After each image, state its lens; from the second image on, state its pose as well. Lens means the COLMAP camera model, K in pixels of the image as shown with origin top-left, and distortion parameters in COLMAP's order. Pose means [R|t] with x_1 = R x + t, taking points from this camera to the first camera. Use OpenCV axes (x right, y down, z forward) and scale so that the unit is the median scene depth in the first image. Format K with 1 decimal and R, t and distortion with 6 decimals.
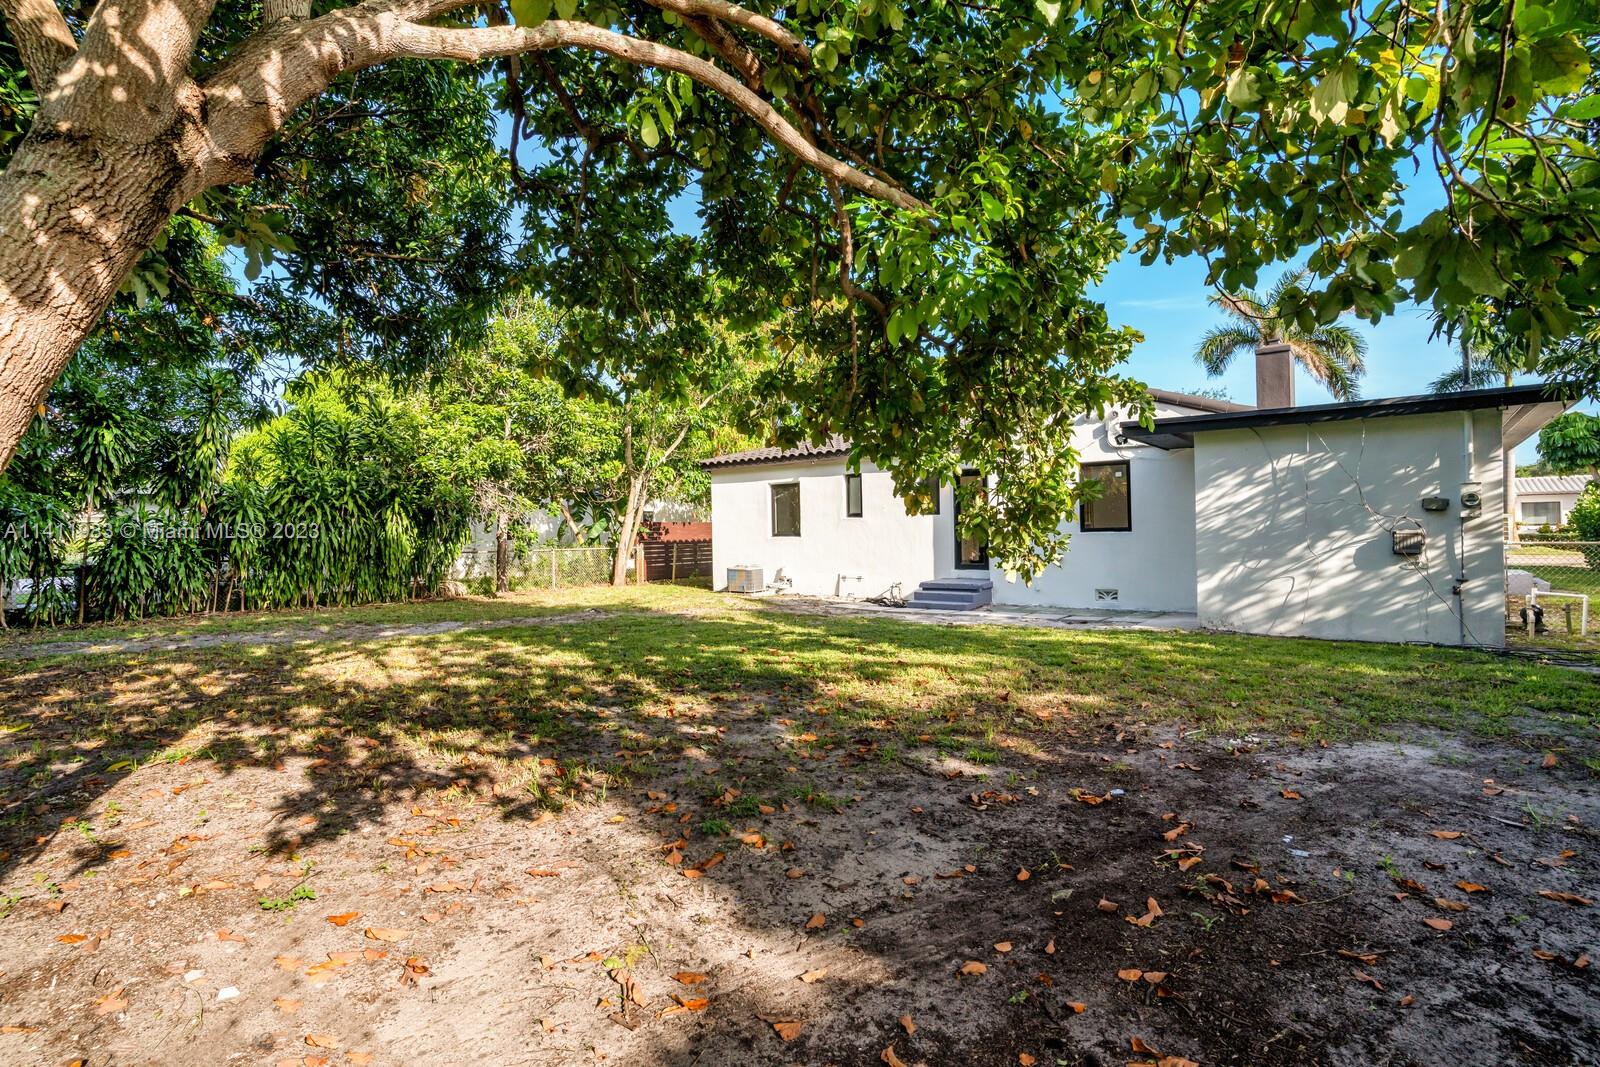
lens RADIAL K [[787.5, 0, 796.4], [0, 787.5, 521.9], [0, 0, 1]] dist [-0.081356, 0.037473]
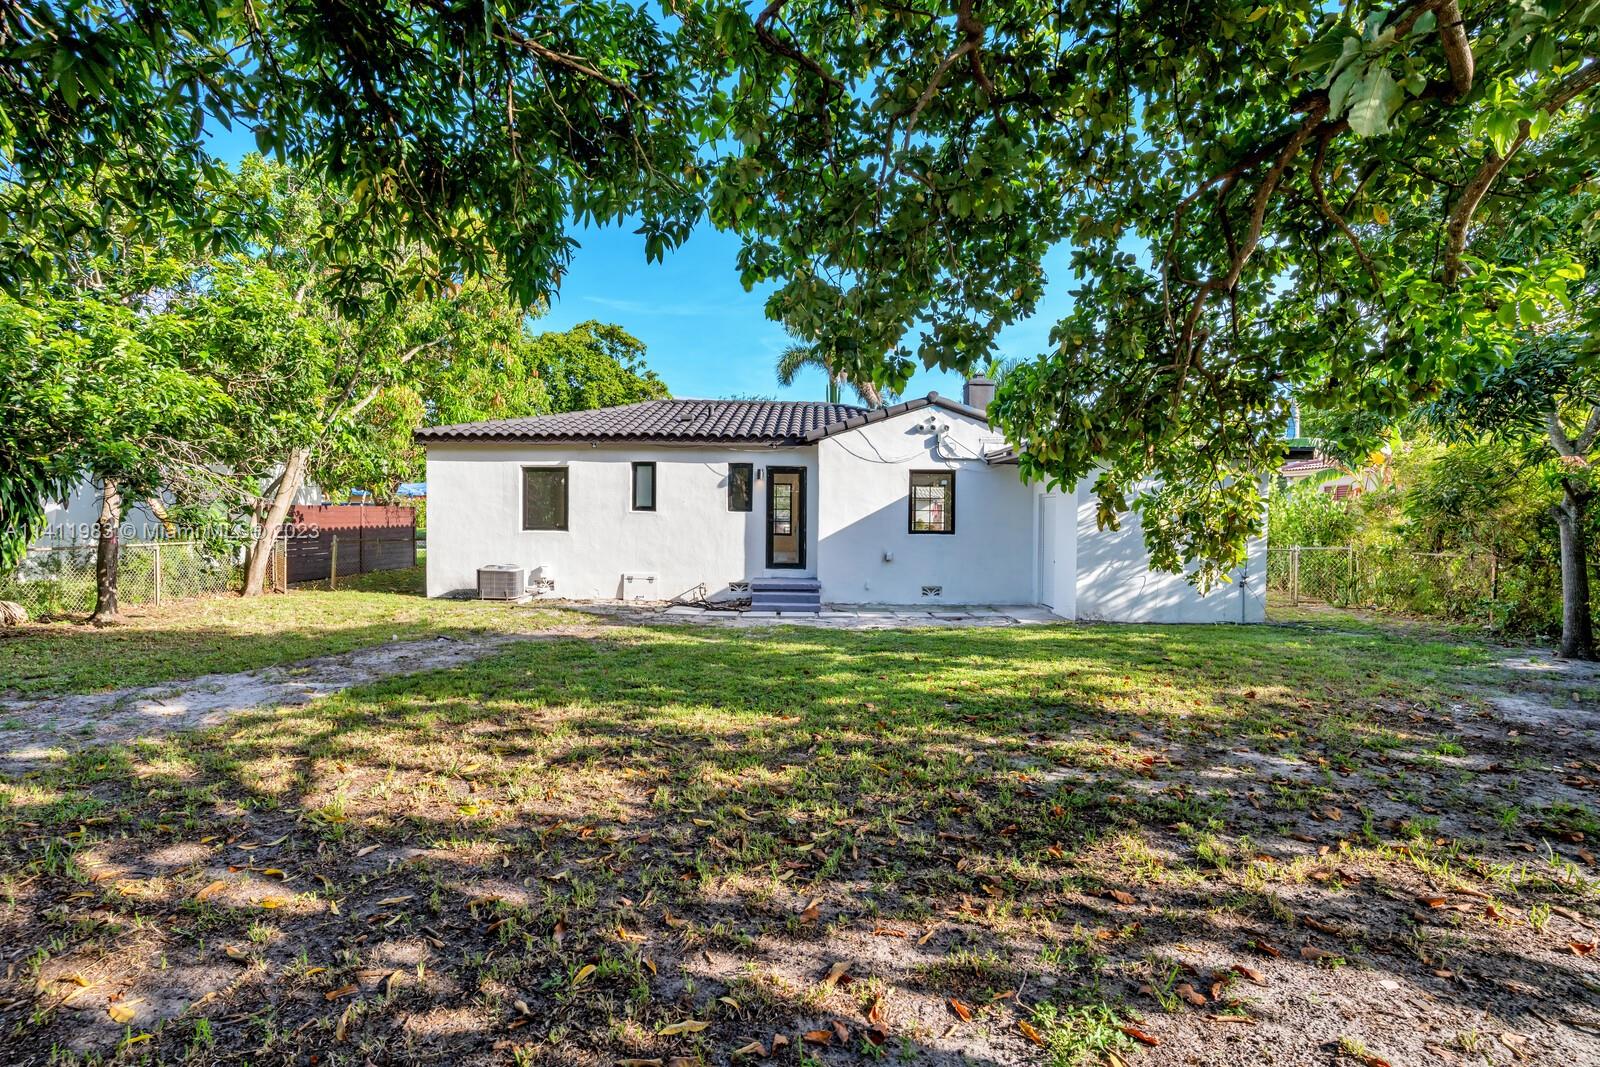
lens RADIAL K [[783.3, 0, 792.2], [0, 783.3, 532.5], [0, 0, 1]] dist [-0.079178, 0.036276]
pose [[0.786382, 0.013471, 0.617594, -0.339718], [-0.031060, 0.999360, 0.017751, -0.002288], [-0.616959, -0.033142, 0.786297, 0.198679]]
